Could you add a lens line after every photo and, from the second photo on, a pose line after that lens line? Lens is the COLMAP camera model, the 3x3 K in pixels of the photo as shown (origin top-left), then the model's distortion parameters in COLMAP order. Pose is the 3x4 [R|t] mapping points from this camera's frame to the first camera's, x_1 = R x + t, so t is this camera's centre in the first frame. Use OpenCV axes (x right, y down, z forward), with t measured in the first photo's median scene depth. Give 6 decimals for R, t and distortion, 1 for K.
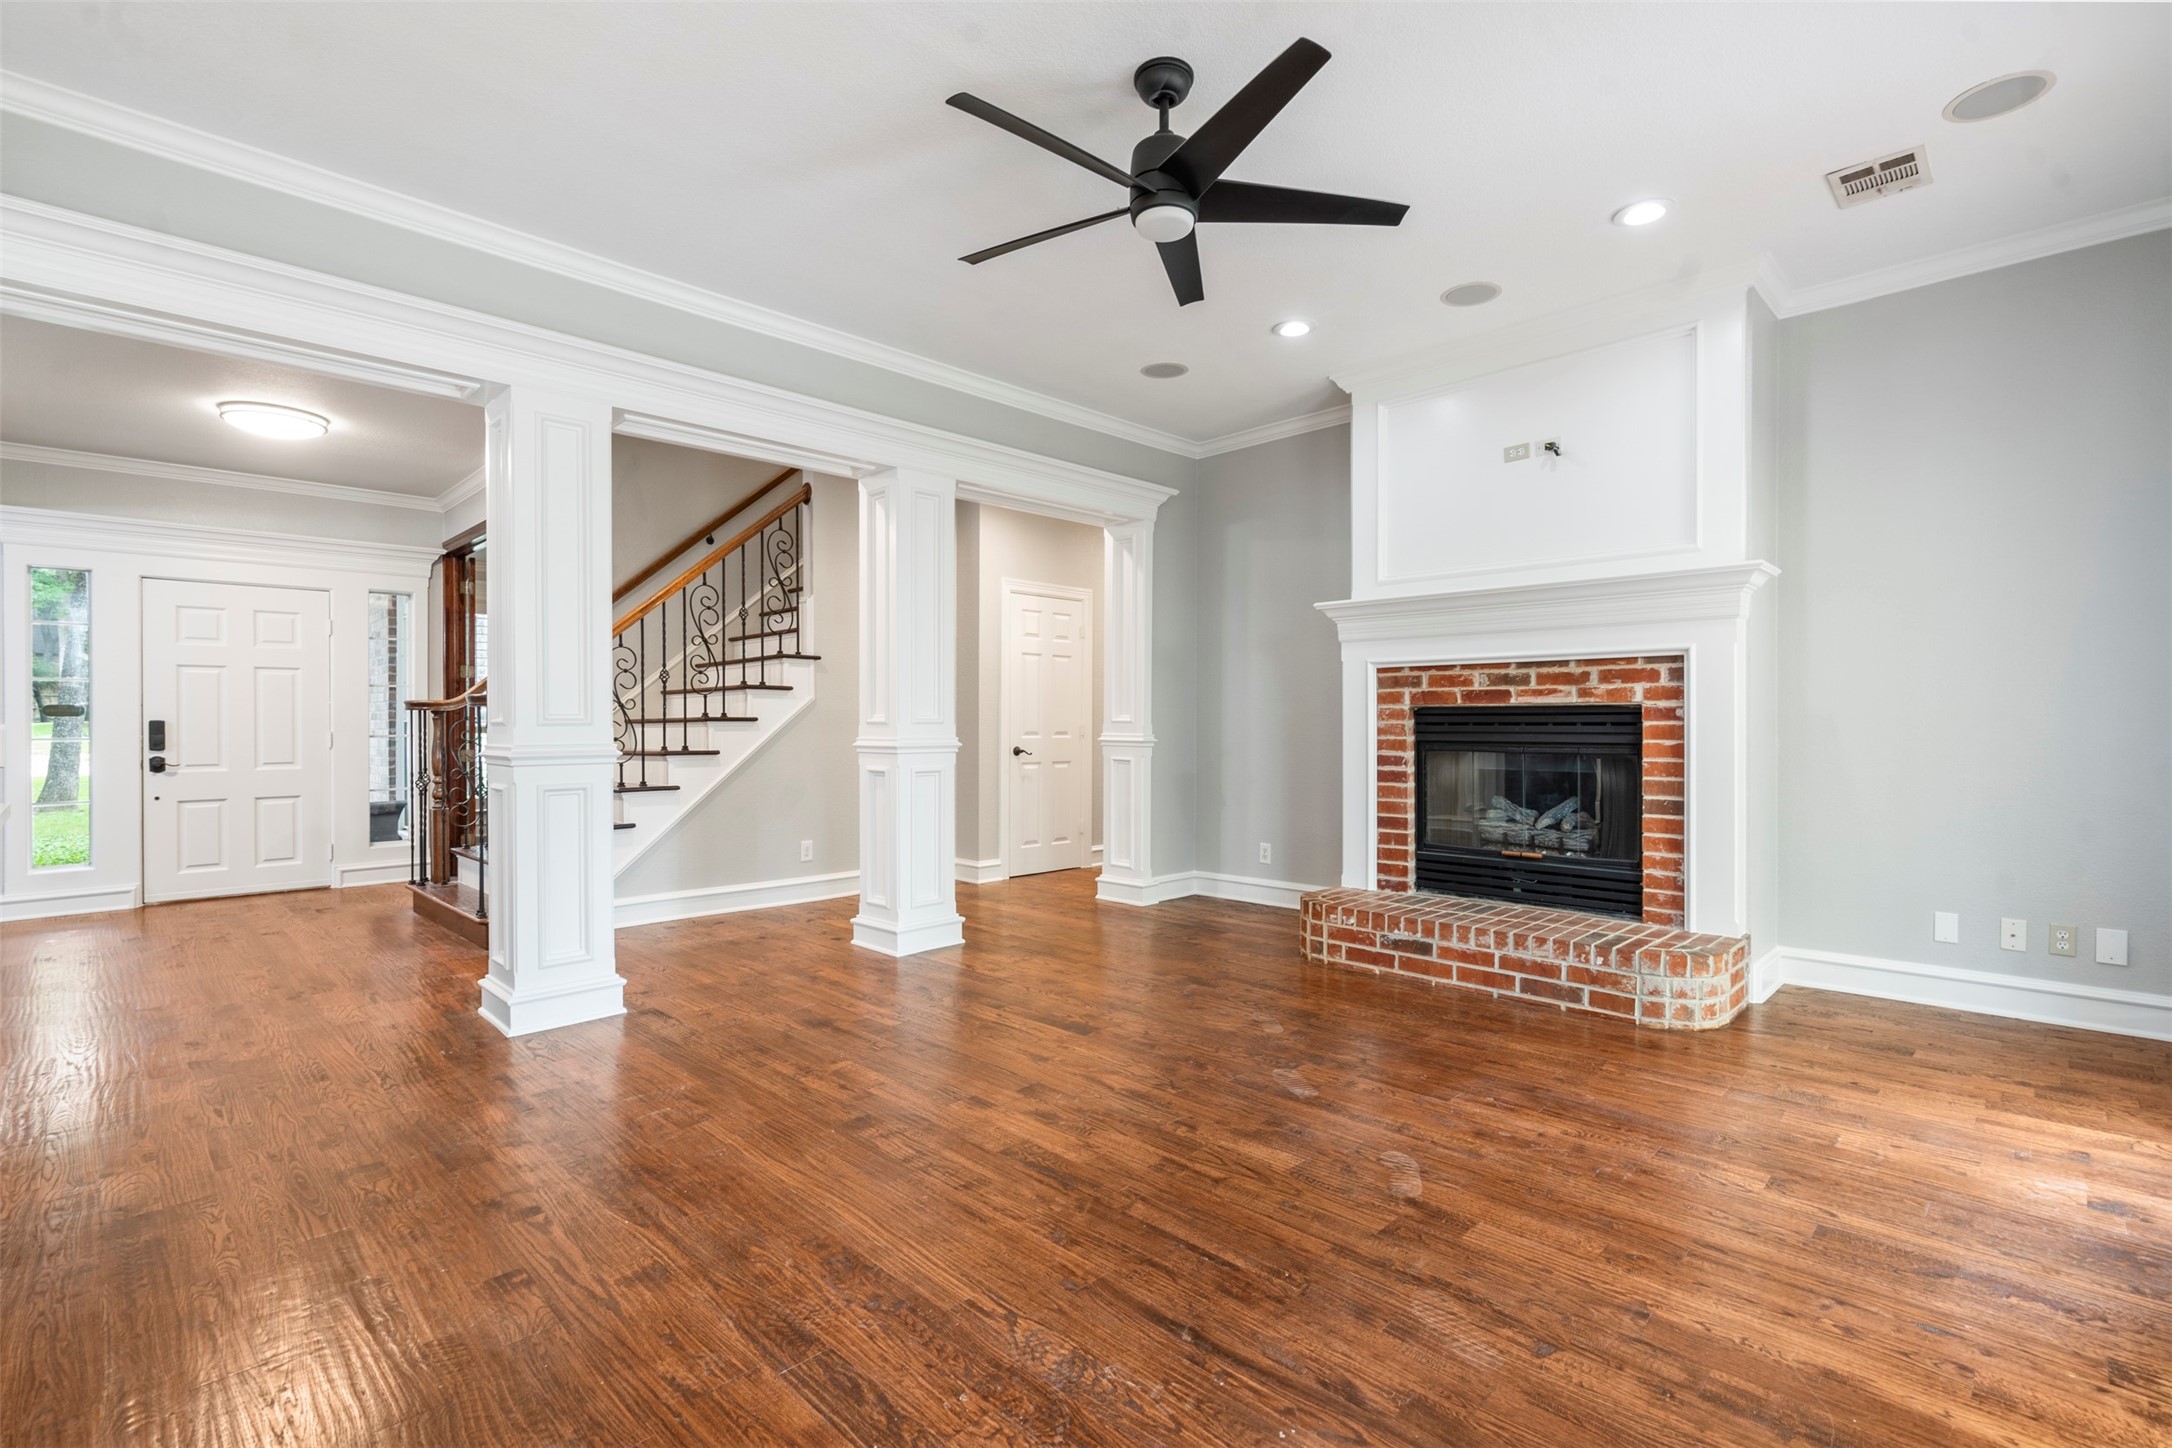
lens RADIAL K [[983.5, 0, 1105.3], [0, 983.5, 726.0], [0, 0, 1]] dist [-0.004168, 0.001417]
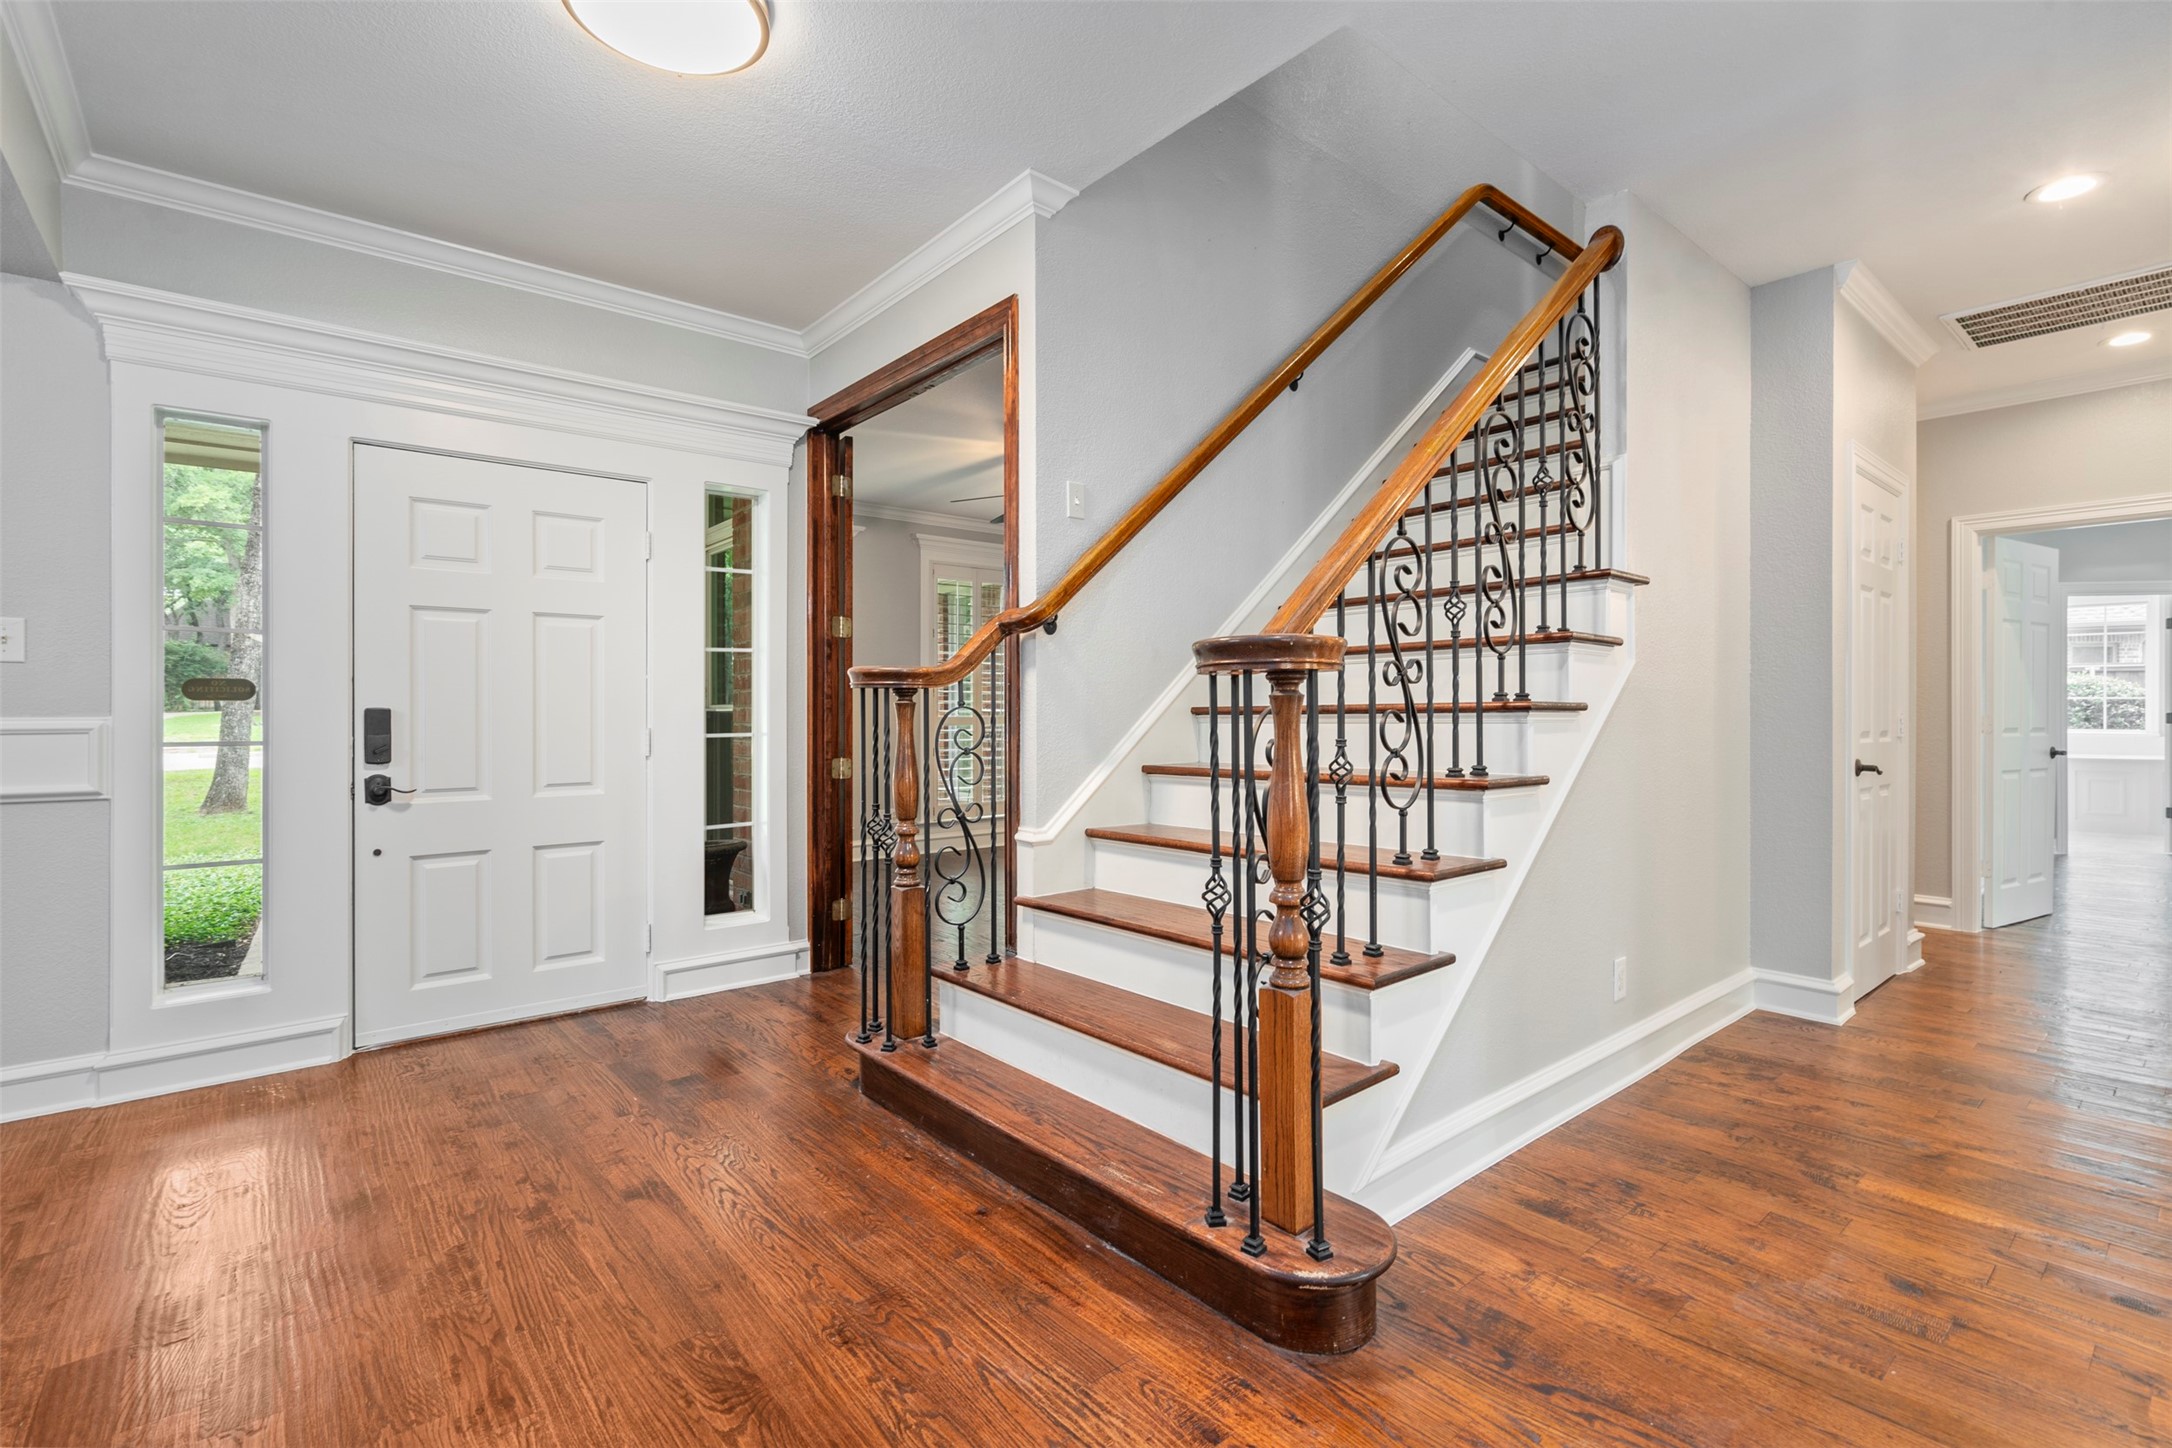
lens RADIAL K [[983.5, 0, 1089.3], [0, 983.5, 715.9], [0, 0, 1]] dist [-0.004168, 0.001417]
pose [[0.994975, 0.002376, -0.100091, -0.331745], [-0.002536, 0.999996, -0.001475, -0.000952], [0.100087, 0.001721, 0.994977, 0.318173]]
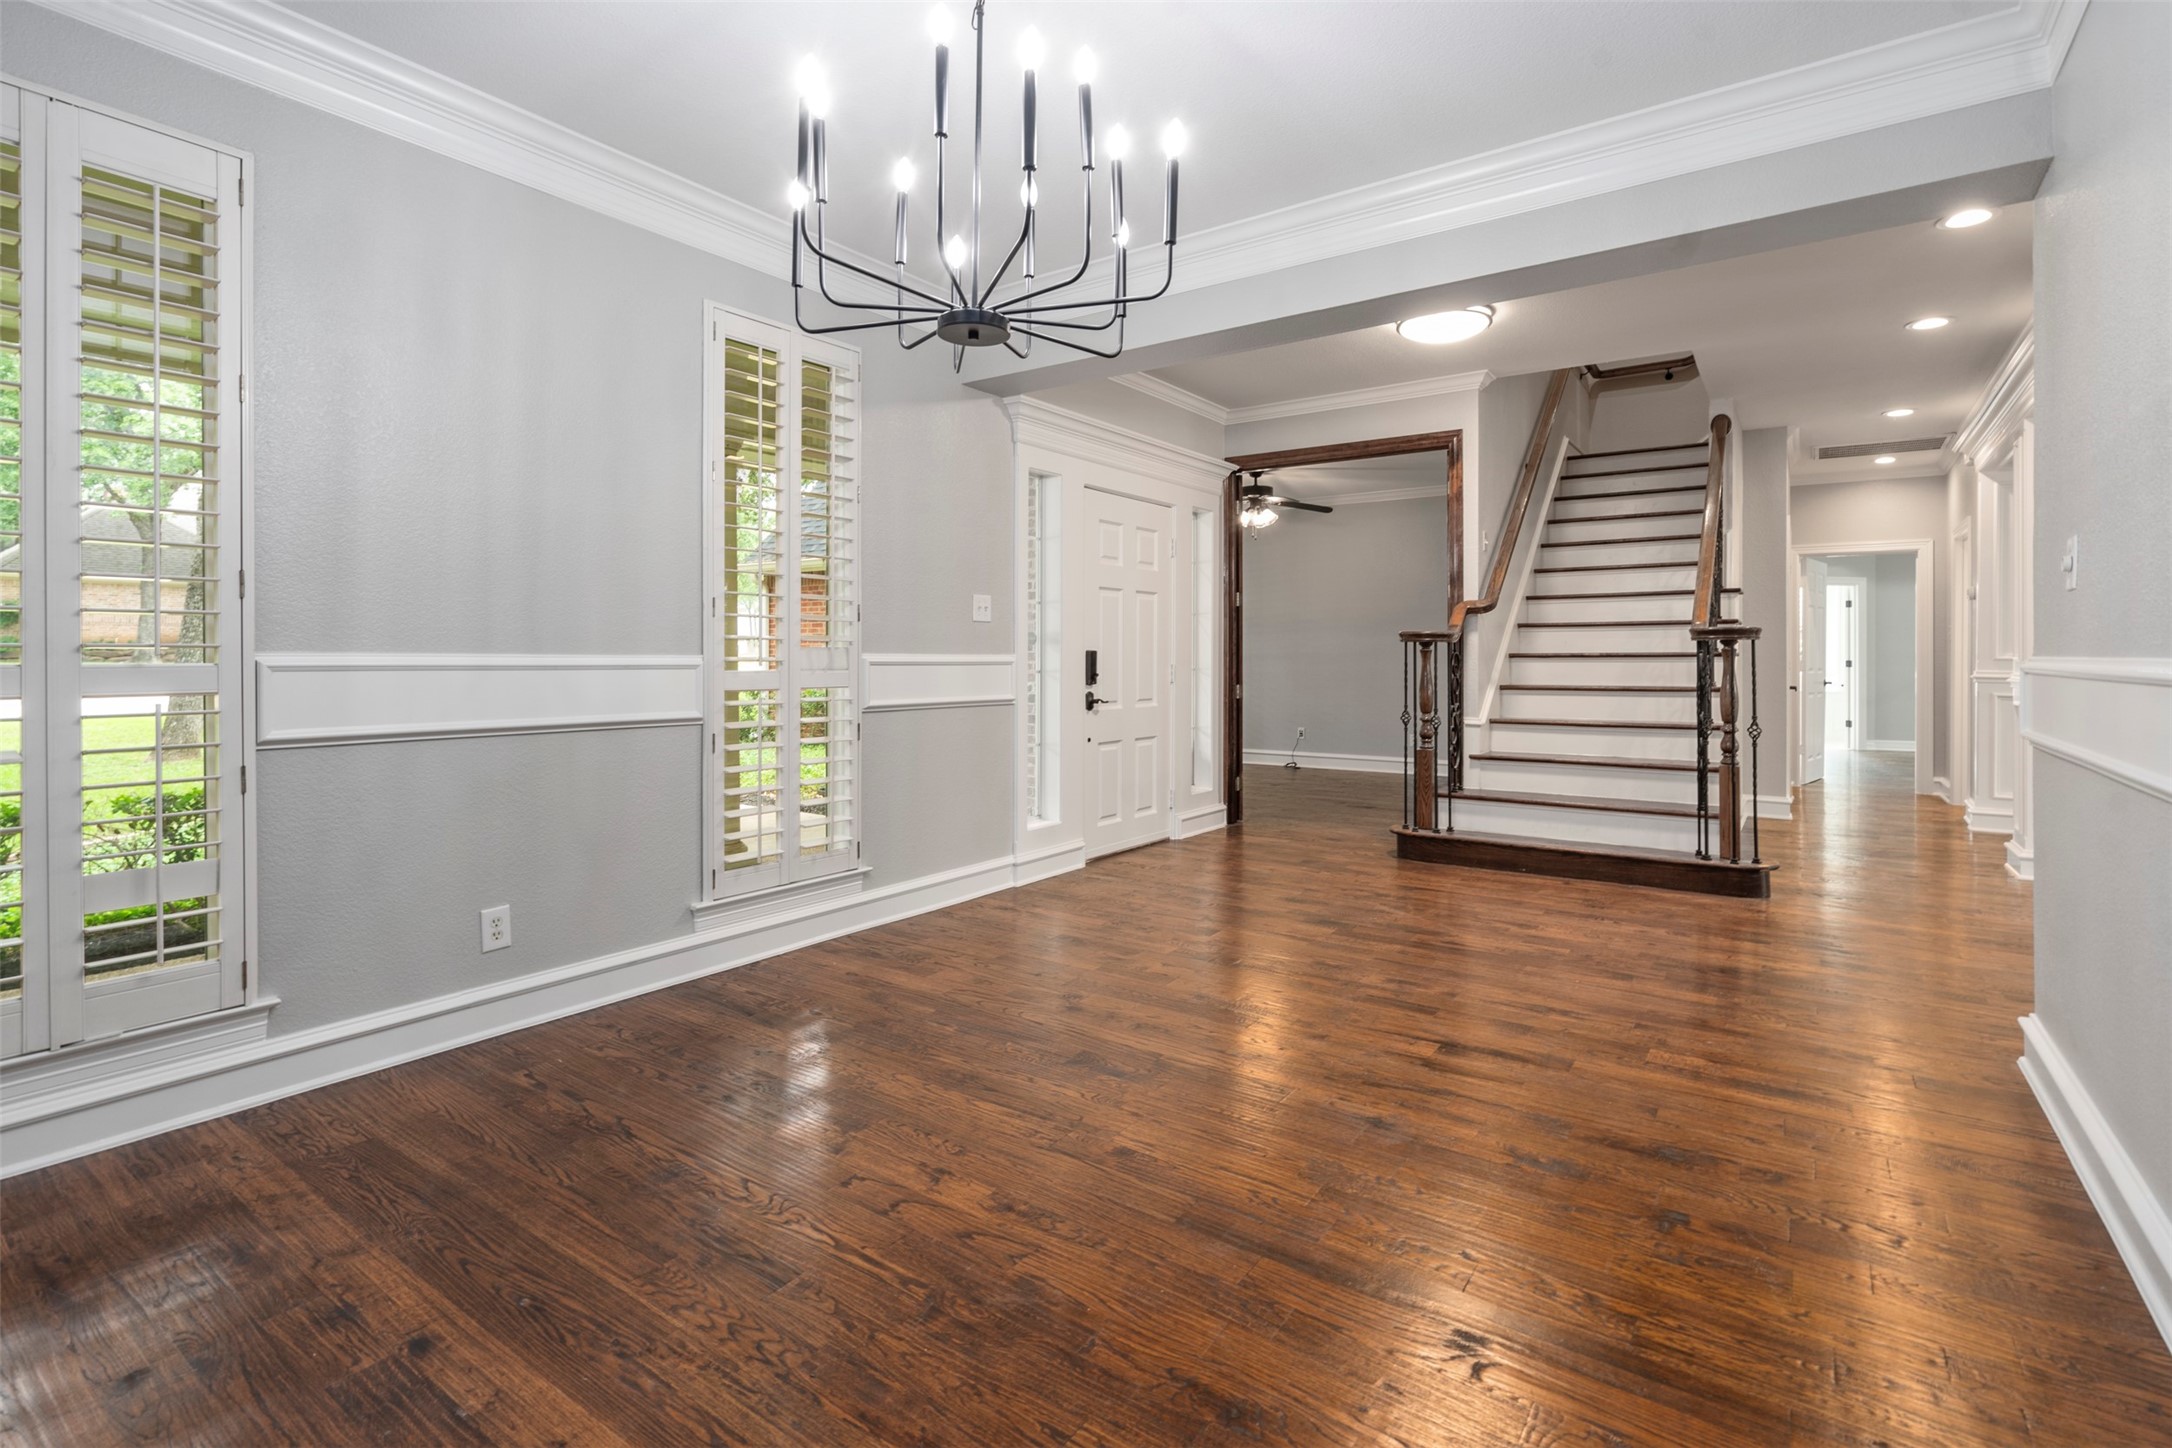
lens RADIAL K [[983.5, 0, 1119.6], [0, 983.5, 660.0], [0, 0, 1]] dist [-0.004168, 0.001417]
pose [[0.987339, 0.006441, 0.158492, -0.683589], [-0.006112, 0.999978, -0.002563, 0.003093], [-0.158506, 0.001562, 0.987357, 0.083394]]
